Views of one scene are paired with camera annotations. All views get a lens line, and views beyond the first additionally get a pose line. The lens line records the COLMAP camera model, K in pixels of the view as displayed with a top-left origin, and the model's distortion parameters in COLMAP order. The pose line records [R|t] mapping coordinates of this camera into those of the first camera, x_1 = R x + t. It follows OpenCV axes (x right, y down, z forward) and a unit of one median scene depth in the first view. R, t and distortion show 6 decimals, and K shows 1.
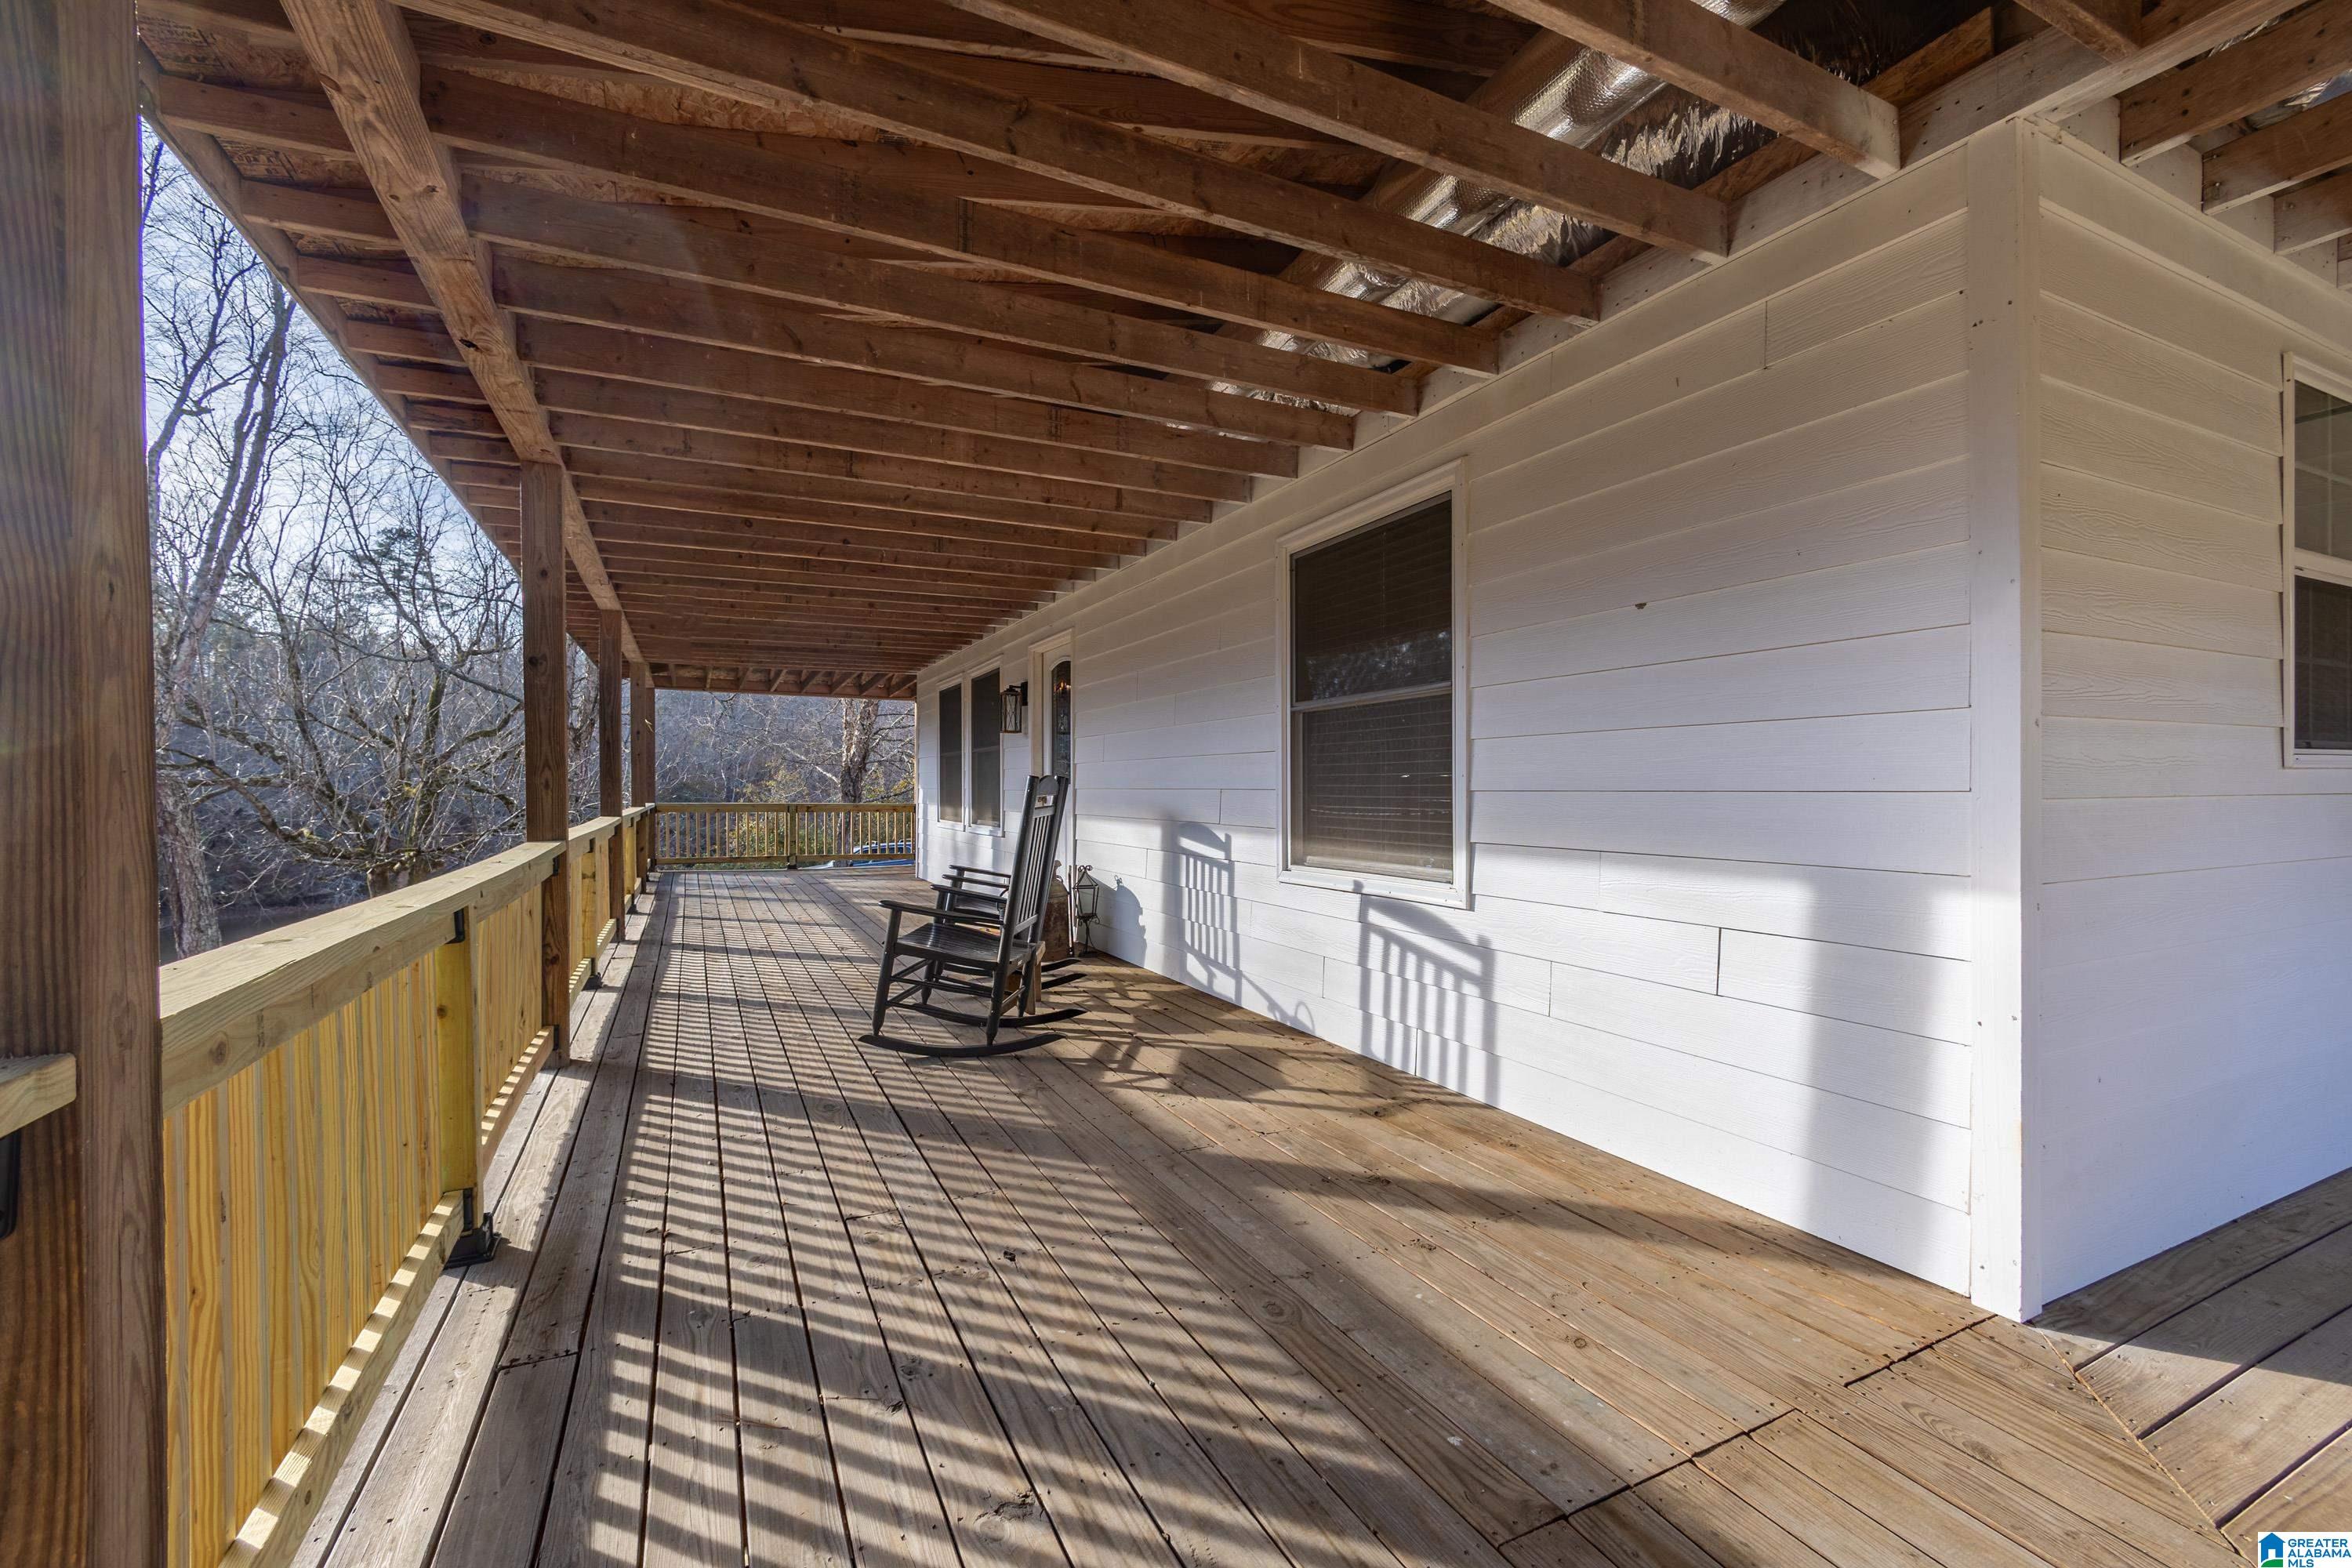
lens RADIAL K [[1047.8, 0, 1185.2], [0, 1047.8, 790.0], [0, 0, 1]] dist [0.000984, 0.000980]
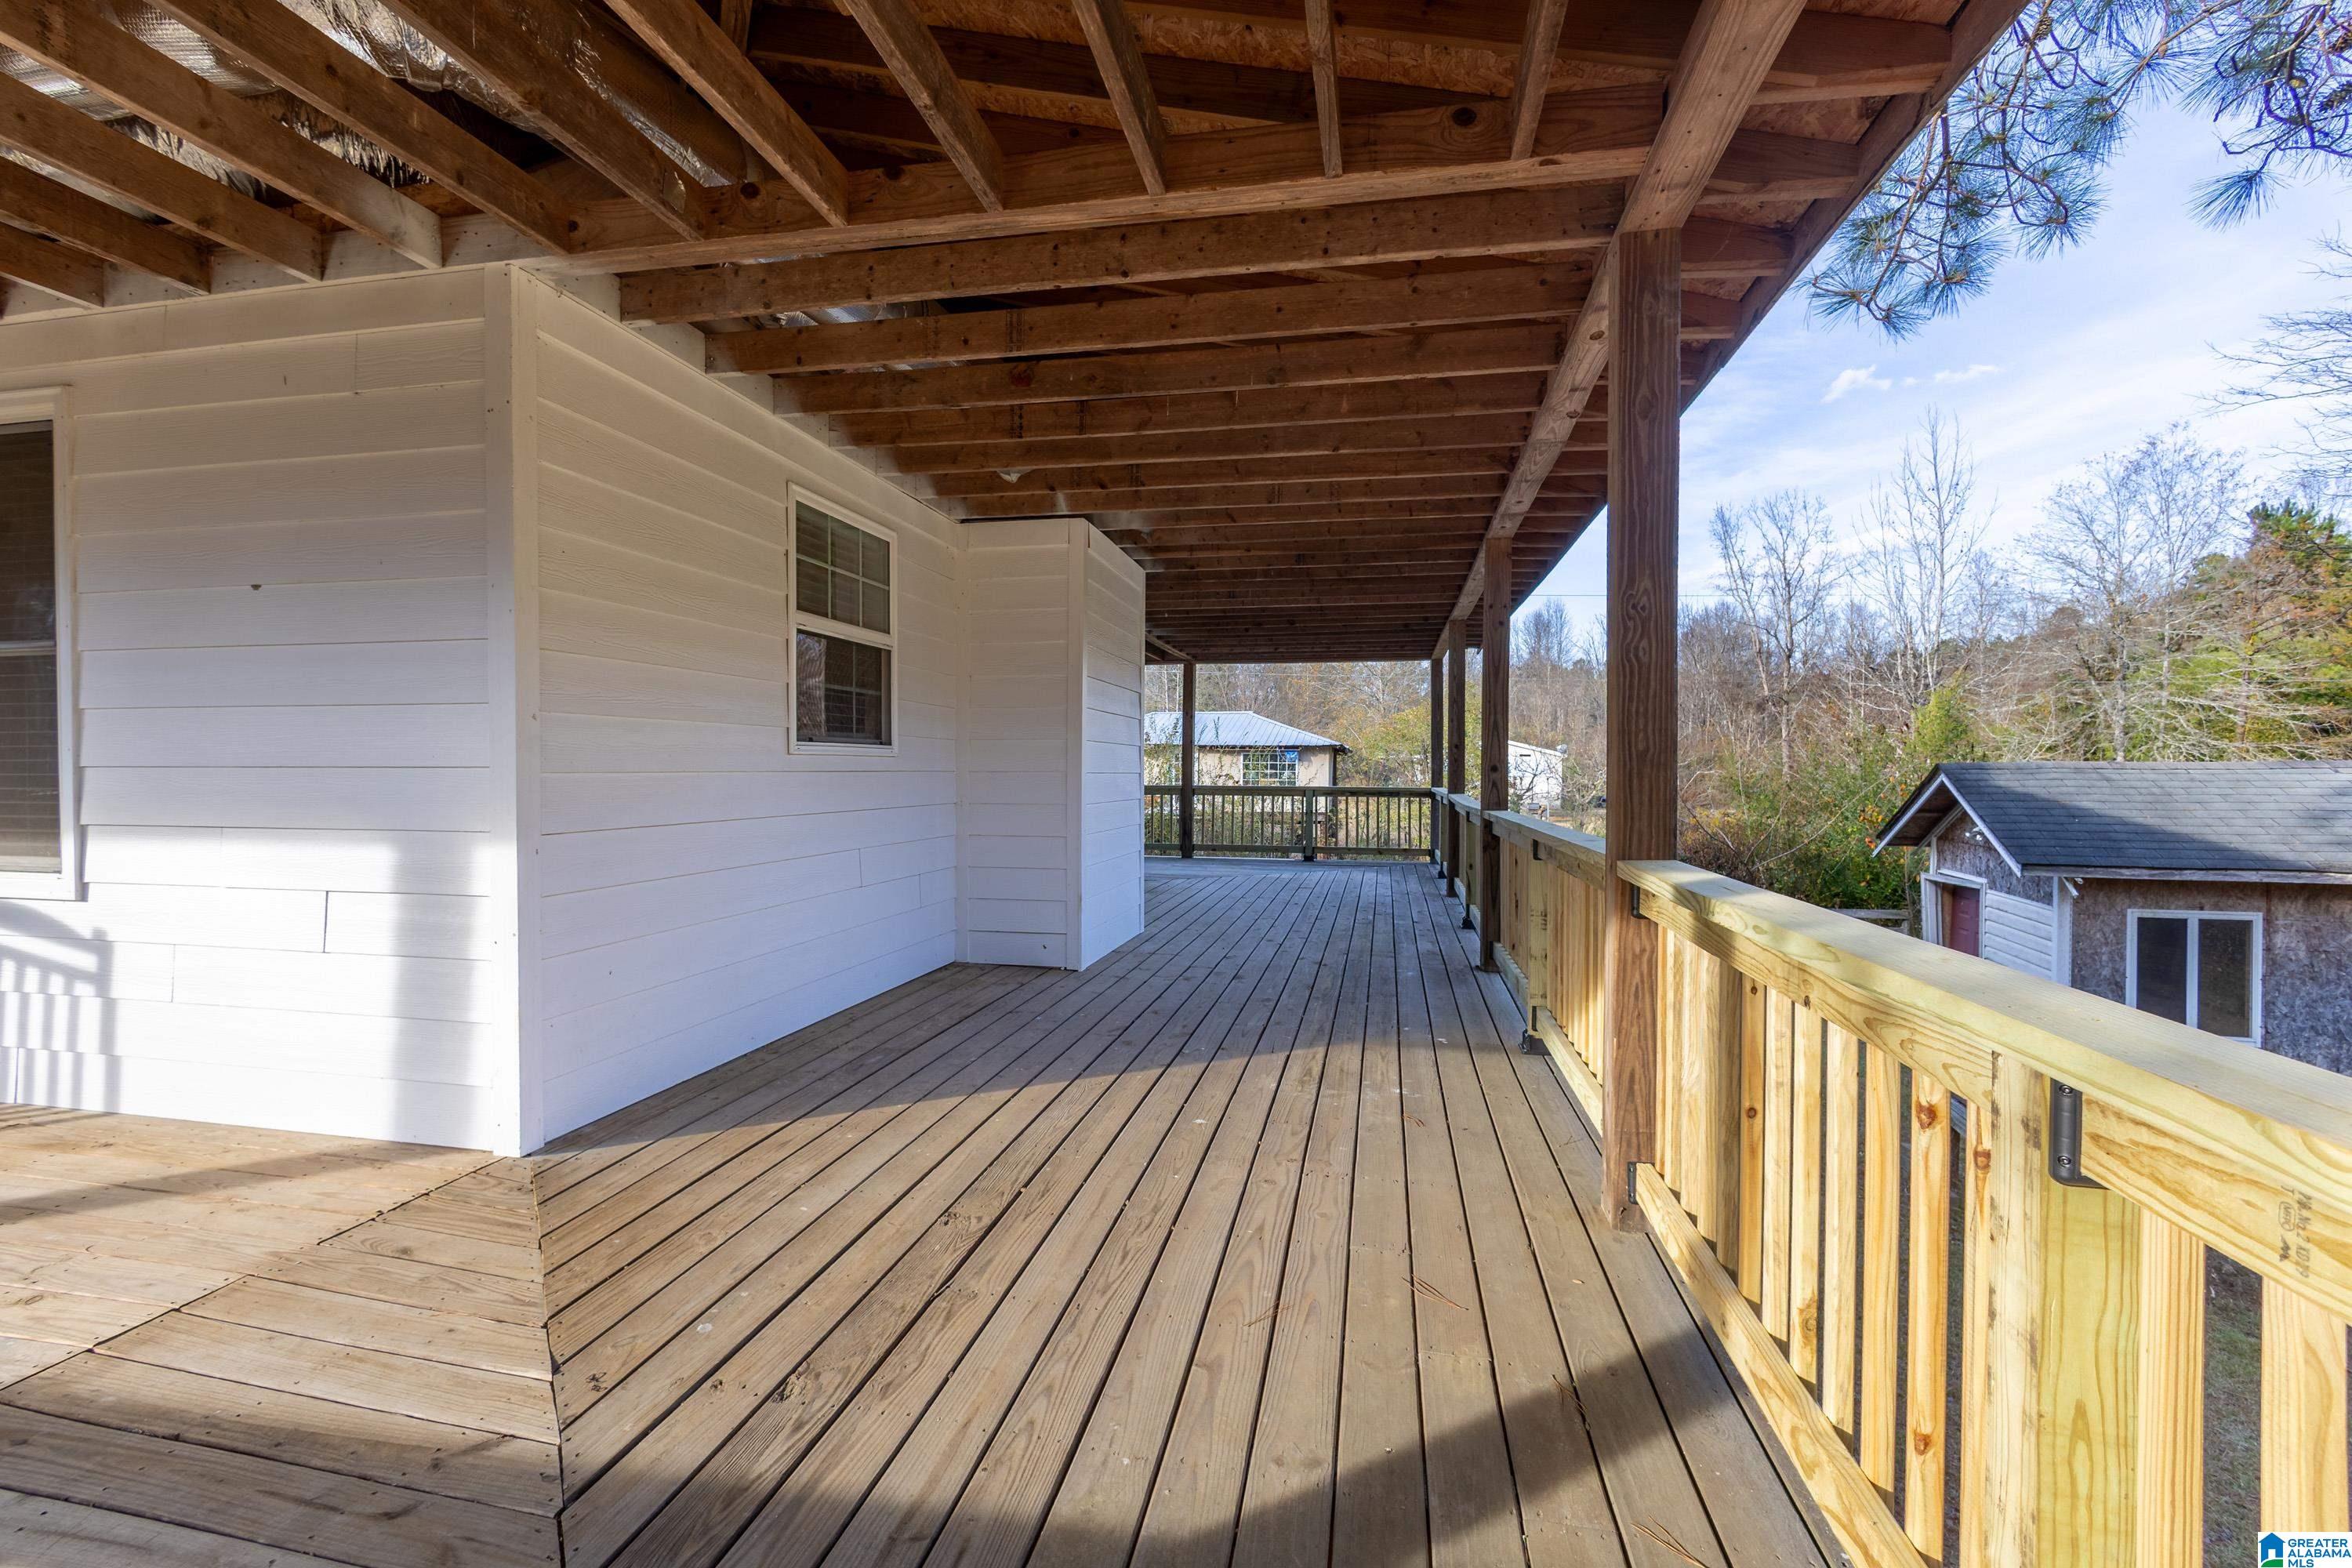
lens RADIAL K [[1047.8, 0, 1185.2], [0, 1047.8, 790.0], [0, 0, 1]] dist [0.000984, 0.000980]
pose [[0.612874, -0.013518, 0.790065, 0.172513], [-0.002440, 0.999817, 0.018999, 0.001336], [-0.790177, -0.013572, 0.612729, -0.348495]]
